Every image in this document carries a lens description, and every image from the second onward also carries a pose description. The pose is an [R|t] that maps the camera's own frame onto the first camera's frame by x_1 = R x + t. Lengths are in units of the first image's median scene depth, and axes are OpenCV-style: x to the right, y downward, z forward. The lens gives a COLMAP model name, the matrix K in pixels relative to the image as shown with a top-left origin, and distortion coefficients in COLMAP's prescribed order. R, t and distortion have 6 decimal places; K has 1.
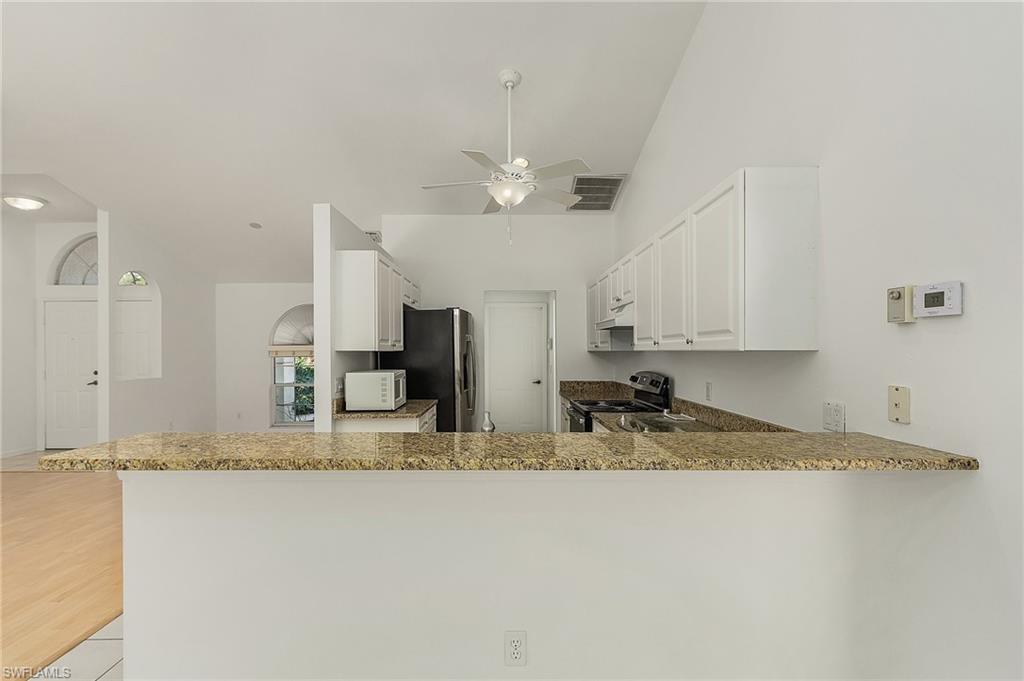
lens RADIAL K [[472.1, 0, 486.6], [0, 472.1, 350.0], [0, 0, 1]] dist [0.027085, 0.000442]
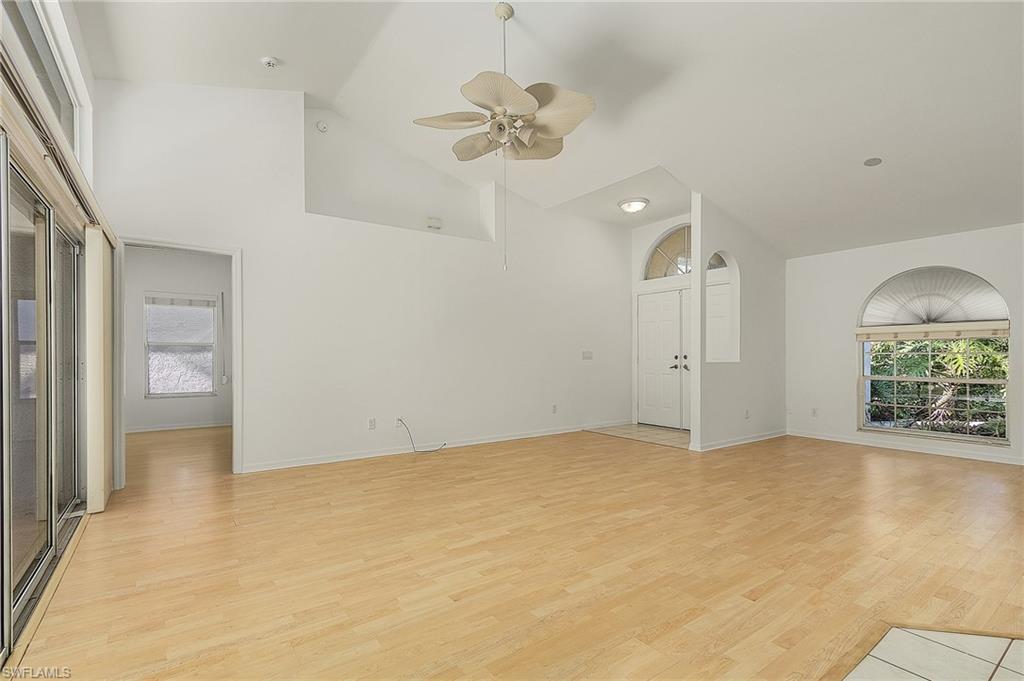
lens RADIAL K [[477.0, 0, 509.5], [0, 477.0, 360.3], [0, 0, 1]] dist [-0.000862, -0.000096]
pose [[0.602108, 0.012597, -0.798315, -0.218963], [-0.000935, 0.999886, 0.015072, 0.042954], [0.798414, -0.008328, 0.602051, 0.080863]]
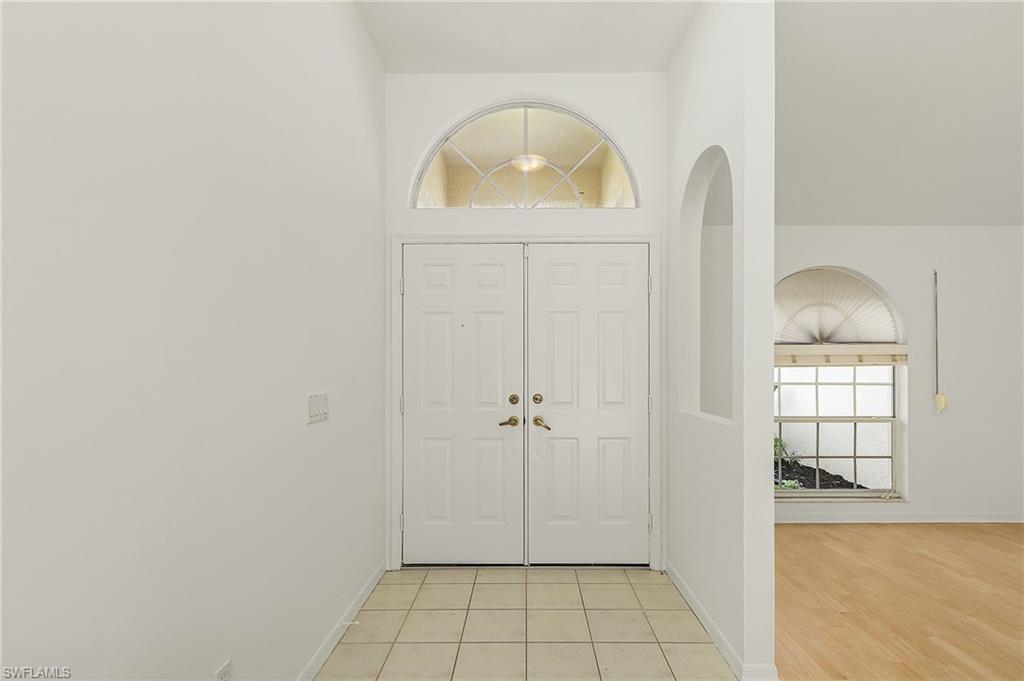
lens RADIAL K [[508.2, 0, 512.3], [0, 508.2, 374.3], [0, 0, 1]] dist [0.000220, 0.000040]
pose [[0.999997, -0.002071, -0.001237, -0.895084], [0.002072, 0.999998, 0.000372, 0.026343], [0.001237, -0.000374, 0.999999, 0.569305]]
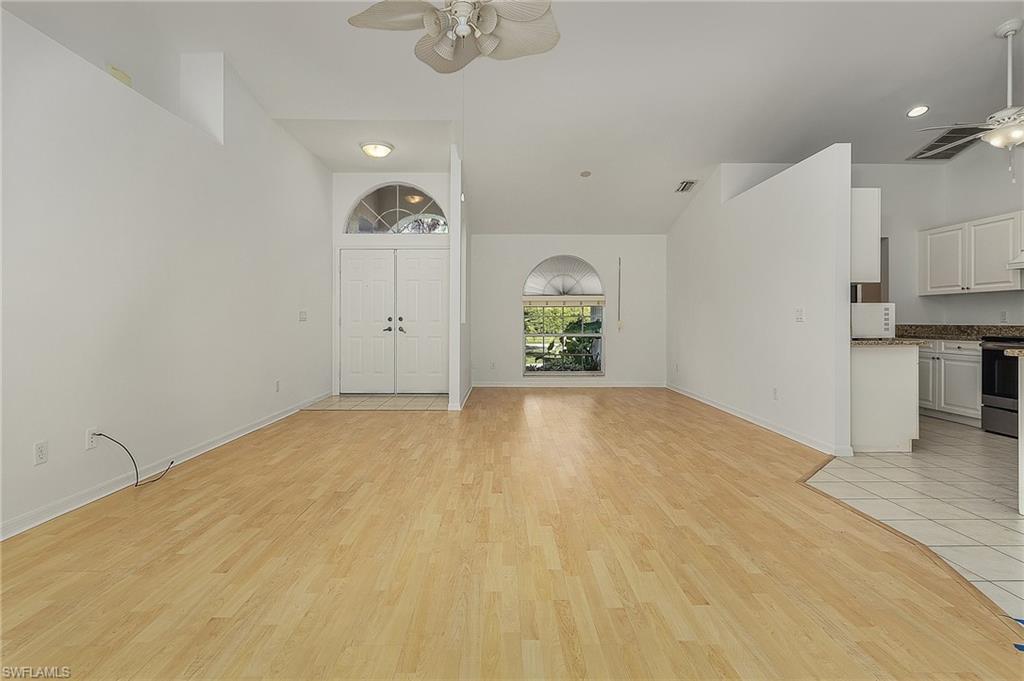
lens RADIAL K [[481.5, 0, 511.5], [0, 481.5, 324.5], [0, 0, 1]] dist [-0.000689, -0.000010]
pose [[0.999446, 0.003746, 0.033064, -0.650651], [-0.004034, 0.999955, 0.008633, 0.053946], [-0.033030, -0.008761, 0.999416, -0.027363]]
